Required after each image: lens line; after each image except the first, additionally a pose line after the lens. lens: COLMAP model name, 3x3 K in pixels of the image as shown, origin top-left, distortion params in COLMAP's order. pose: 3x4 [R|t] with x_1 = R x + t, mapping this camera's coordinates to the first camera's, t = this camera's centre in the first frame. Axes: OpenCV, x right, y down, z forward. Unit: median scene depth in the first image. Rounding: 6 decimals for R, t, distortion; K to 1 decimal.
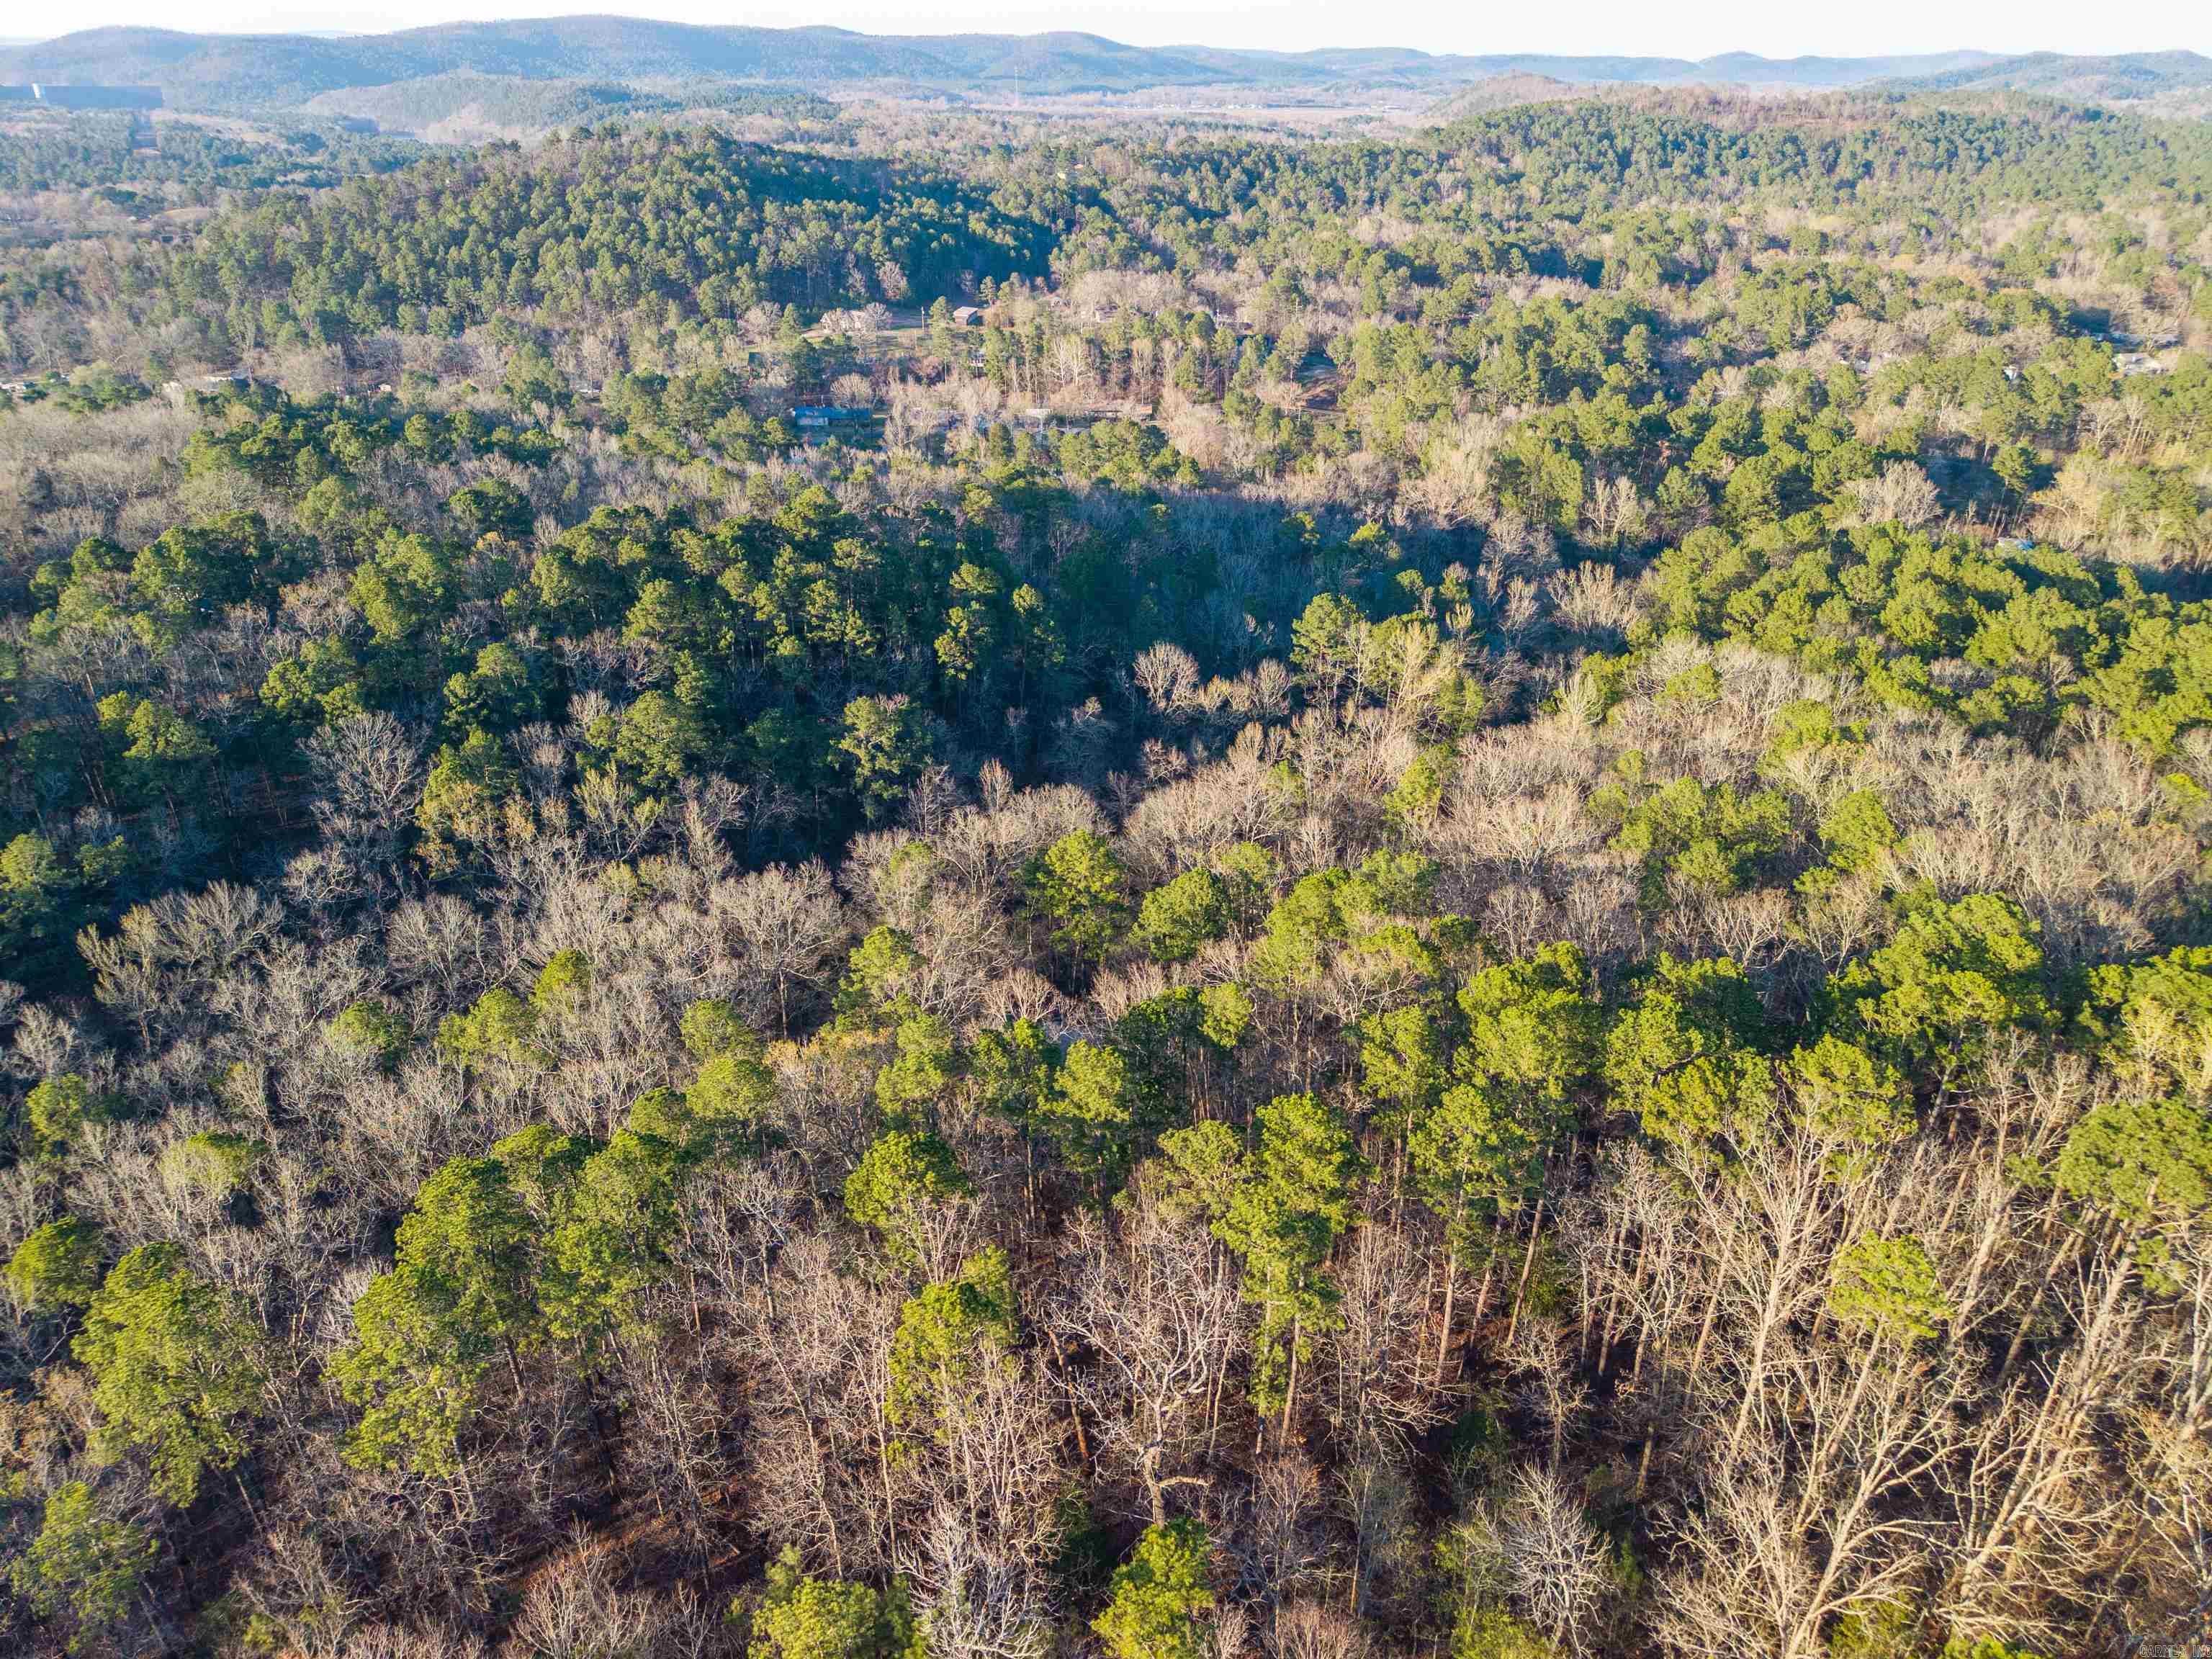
lens RADIAL K [[1569.0, 0, 1106.0], [0, 1569.0, 829.5], [0, 0, 1]] dist [0.005178, -0.000490]
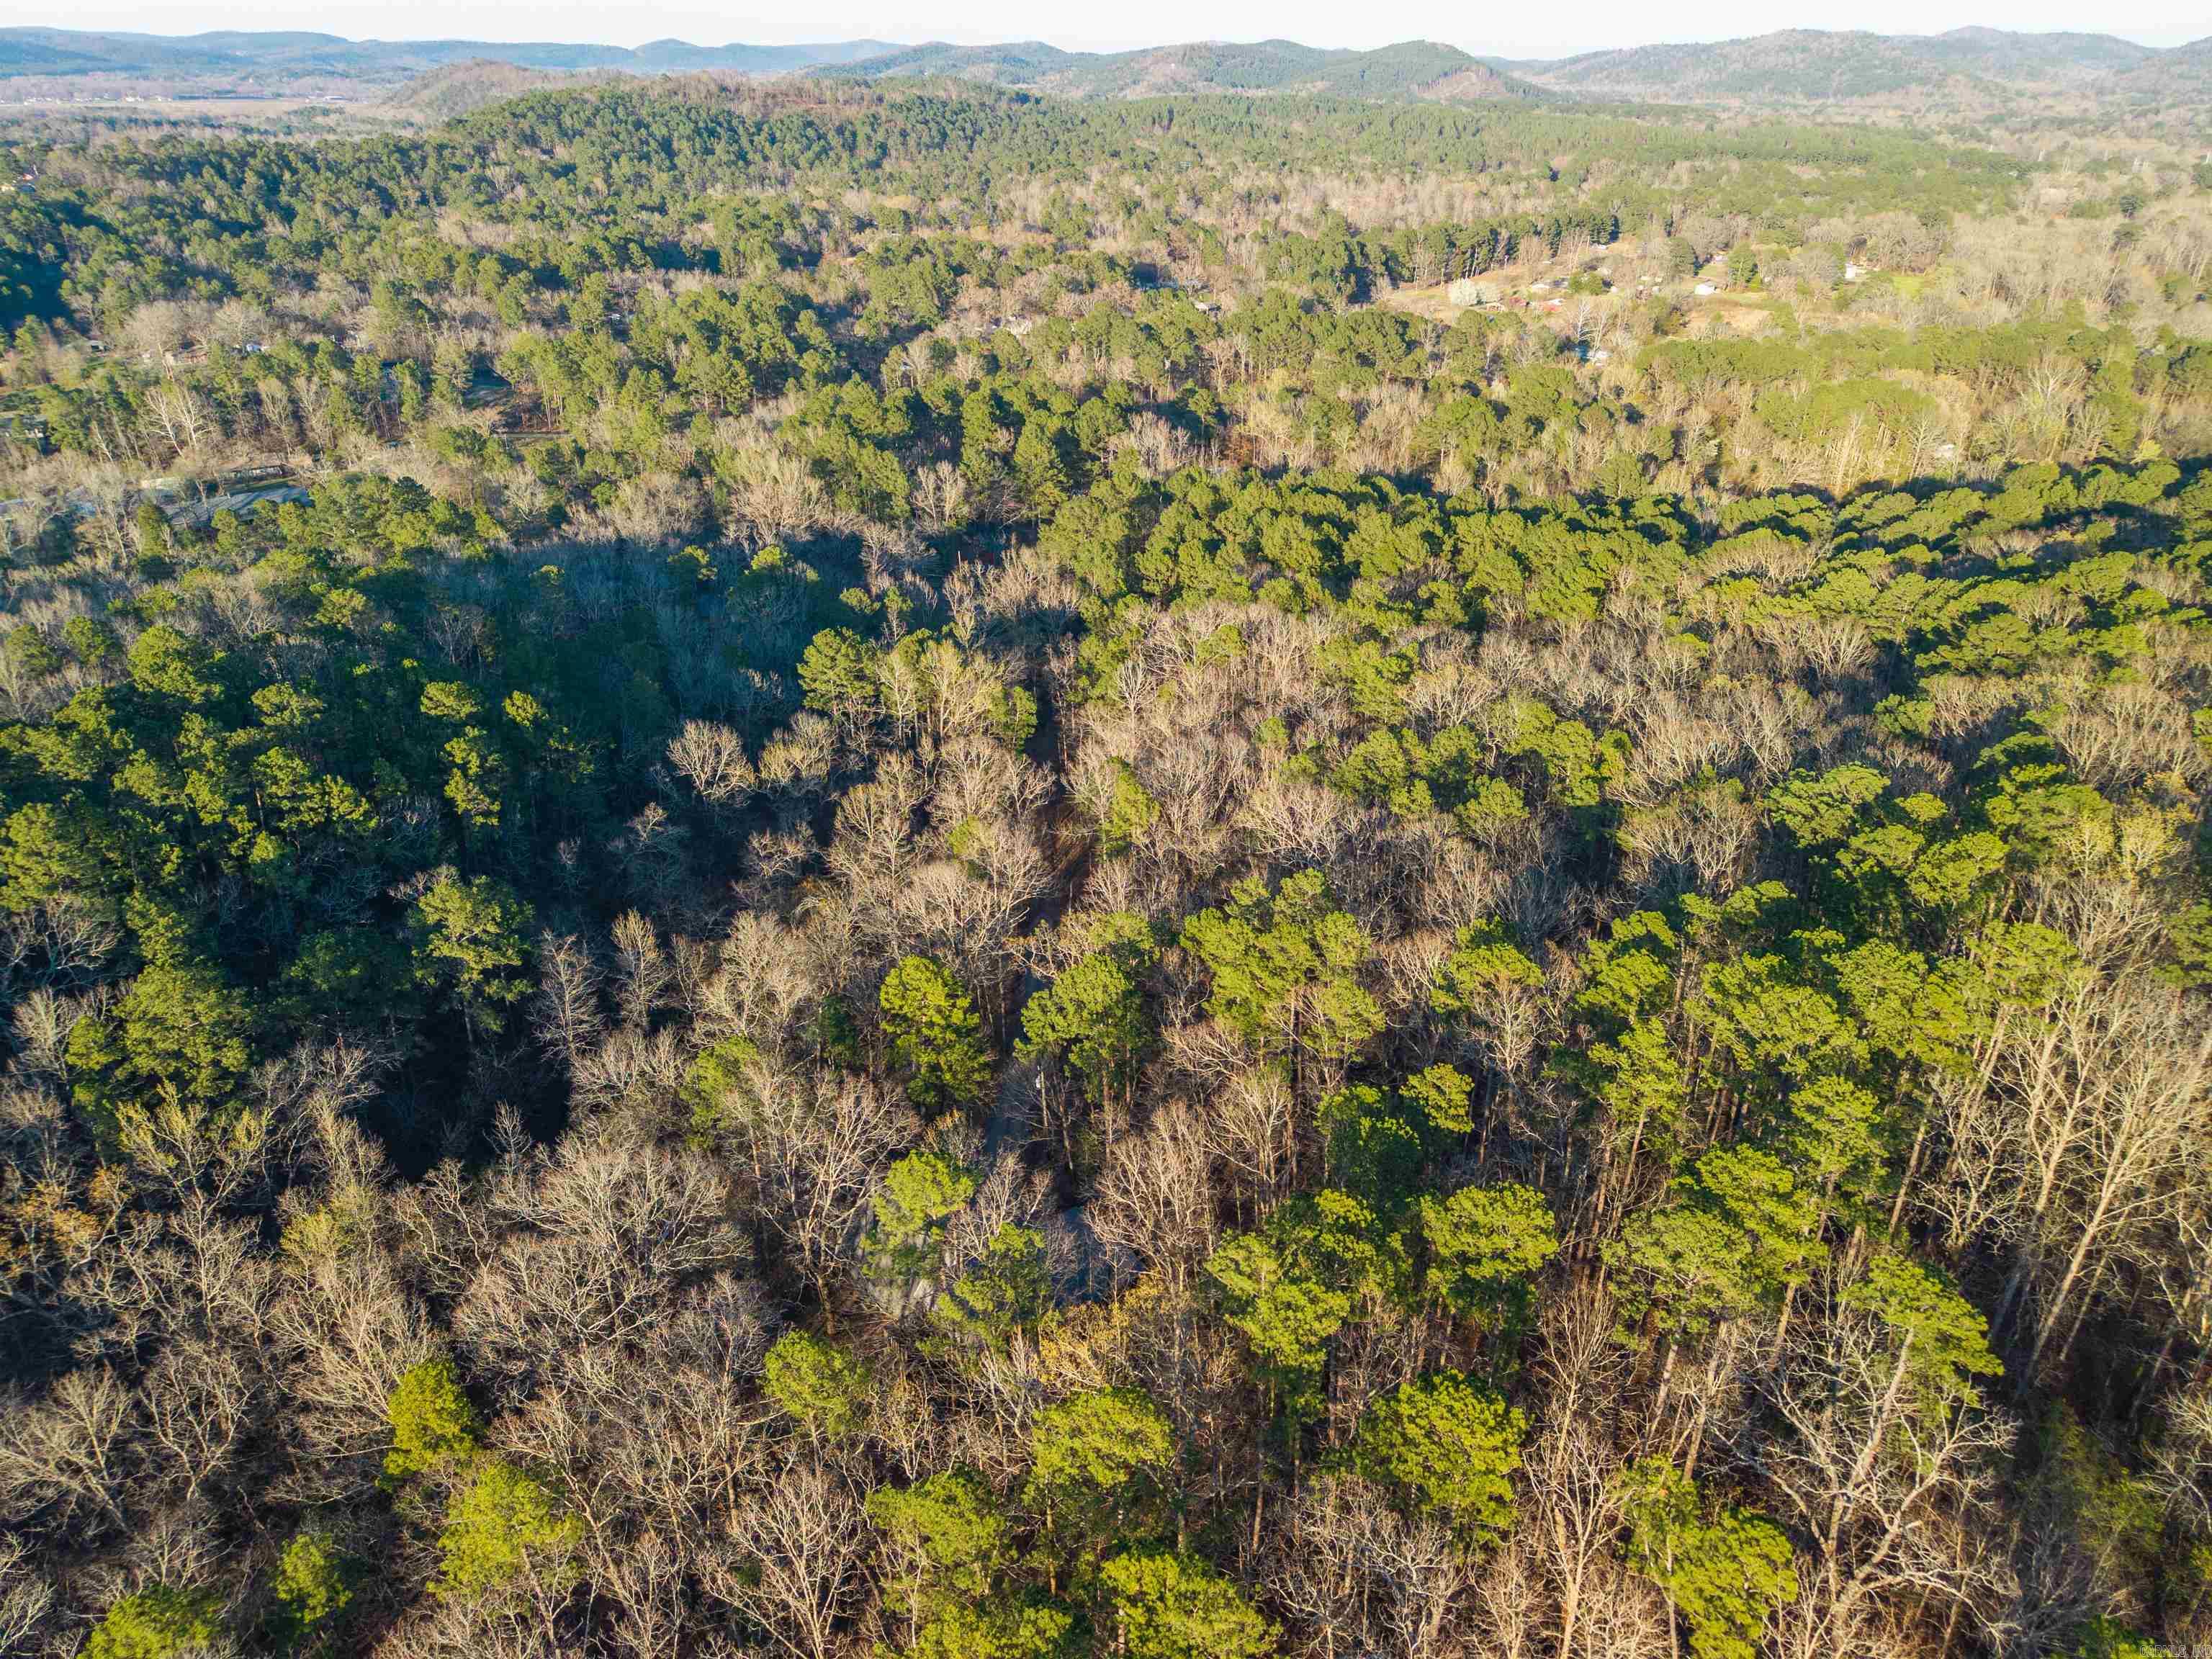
lens RADIAL K [[1546.6, 0, 1106.0], [0, 1546.6, 829.5], [0, 0, 1]] dist [-0.005425, -0.004115]
pose [[0.797555, -0.267595, 0.540646, -0.133329], [0.259781, 0.961224, 0.092536, -0.042919], [-0.544444, 0.066647, 0.836145, 0.087434]]
